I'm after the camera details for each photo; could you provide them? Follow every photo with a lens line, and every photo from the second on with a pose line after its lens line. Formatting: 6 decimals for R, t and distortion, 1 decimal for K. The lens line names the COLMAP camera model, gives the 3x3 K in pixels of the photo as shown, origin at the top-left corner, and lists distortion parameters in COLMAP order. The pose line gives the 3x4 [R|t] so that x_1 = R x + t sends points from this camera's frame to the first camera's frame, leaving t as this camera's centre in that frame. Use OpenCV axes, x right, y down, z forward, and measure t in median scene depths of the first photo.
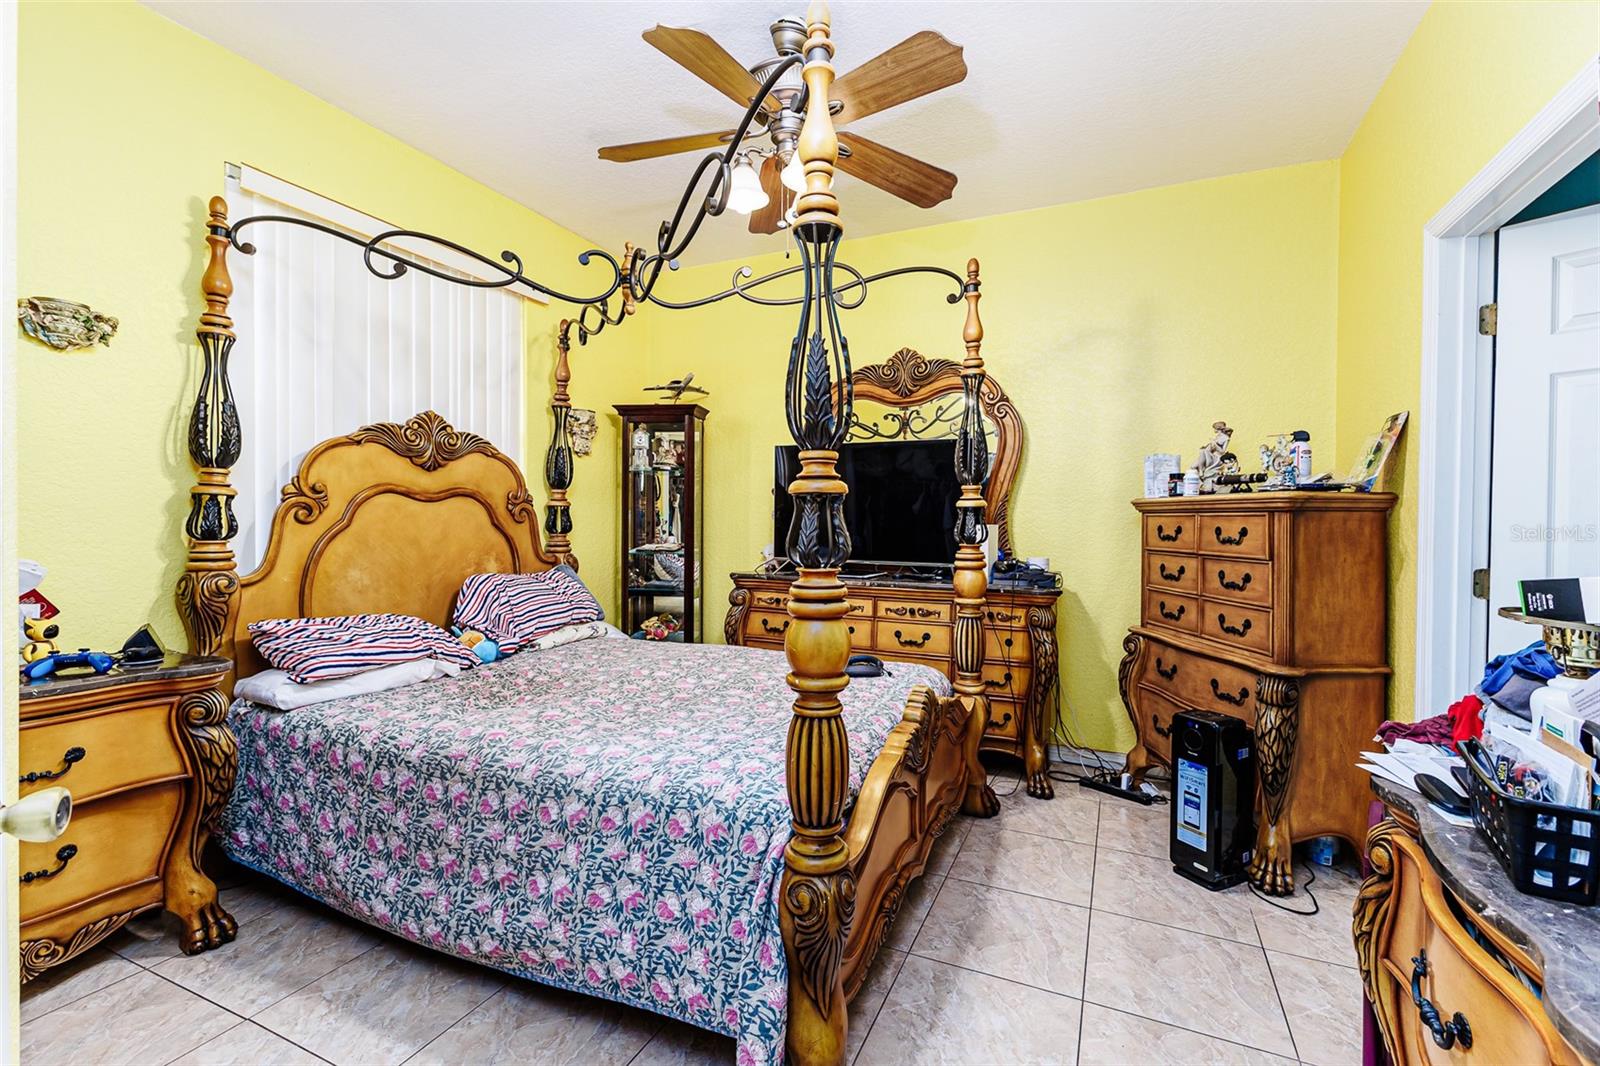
lens RADIAL K [[697.4, 0, 800.9], [0, 697.4, 529.0], [0, 0, 1]] dist [-0.000632, 0.000100]
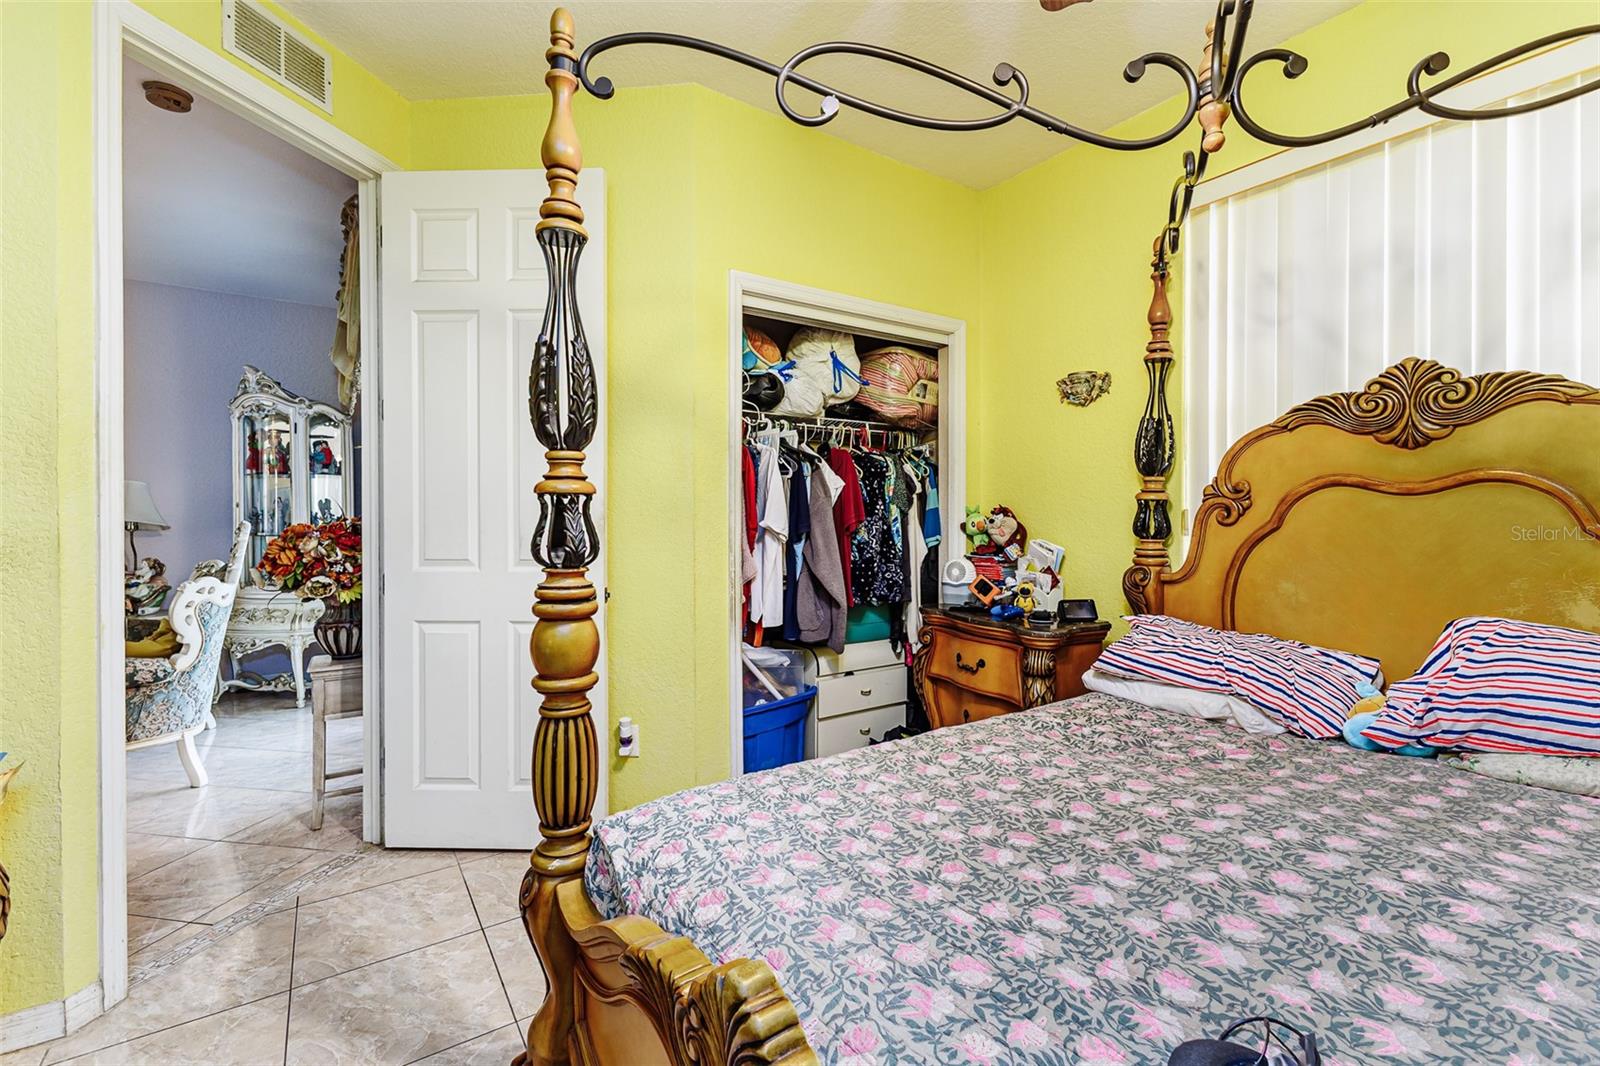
lens RADIAL K [[697.4, 0, 805.6], [0, 697.4, 523.9], [0, 0, 1]] dist [-0.000632, 0.000100]
pose [[-0.522327, 0.000036, -0.852745, 0.377300], [-0.014808, 0.999849, 0.009113, -0.009984], [0.852617, 0.017387, -0.522247, 0.963167]]
